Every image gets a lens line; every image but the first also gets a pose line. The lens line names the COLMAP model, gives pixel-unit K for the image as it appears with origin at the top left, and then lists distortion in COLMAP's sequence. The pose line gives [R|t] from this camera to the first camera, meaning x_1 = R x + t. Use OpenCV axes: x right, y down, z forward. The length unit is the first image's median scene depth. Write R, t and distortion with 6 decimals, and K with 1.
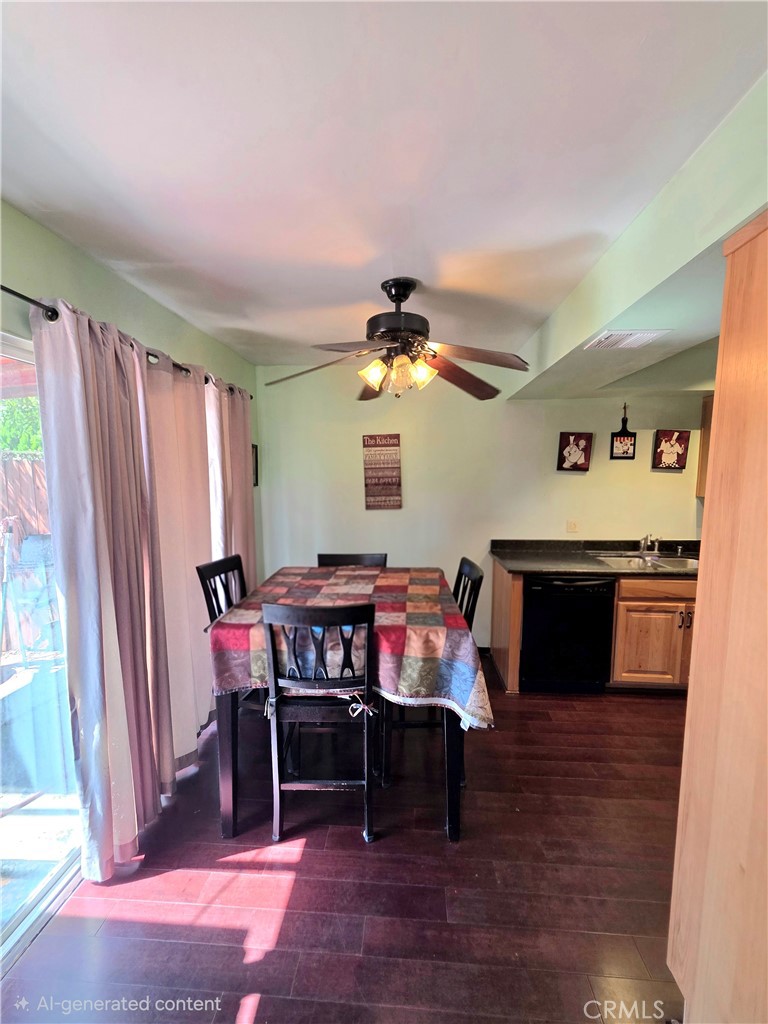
lens RADIAL K [[409.9, 0, 384.0], [0, 409.9, 512.0], [0, 0, 1]] dist [-0.000494, -0.000077]
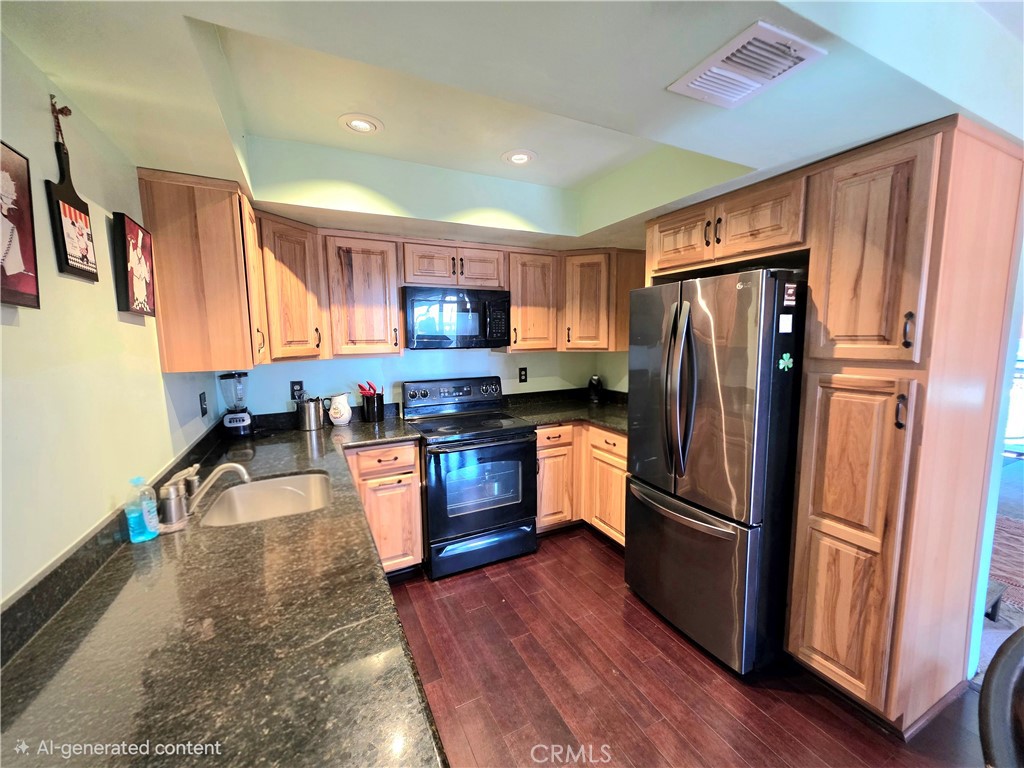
lens RADIAL K [[409.9, 0, 514.5], [0, 409.9, 382.6], [0, 0, 1]] dist [-0.000494, -0.000077]
pose [[-0.493272, -0.093902, 0.864792, 0.124343], [0.105640, 0.980331, 0.166705, -0.065793], [-0.863436, 0.173587, -0.473651, 0.881989]]
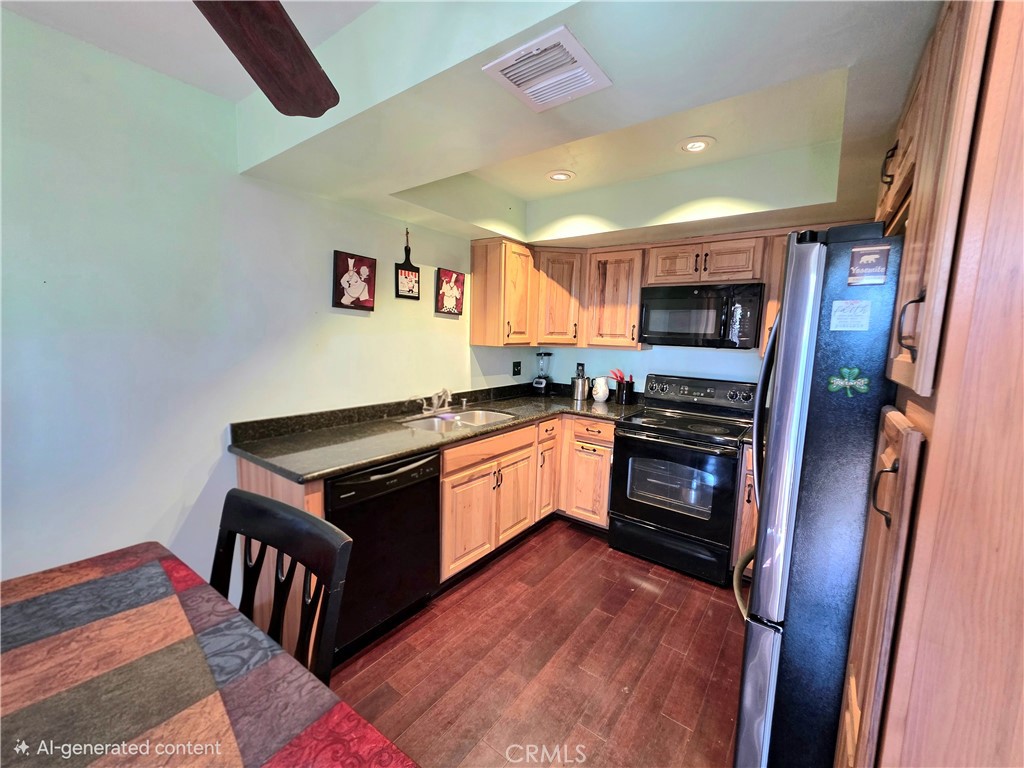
lens RADIAL K [[409.9, 0, 514.5], [0, 409.9, 382.6], [0, 0, 1]] dist [-0.000494, -0.000077]
pose [[0.561937, -0.081069, 0.823198, 0.023357], [0.057458, 0.996608, 0.058924, -0.000347], [-0.825182, 0.014188, 0.564689, 0.379261]]
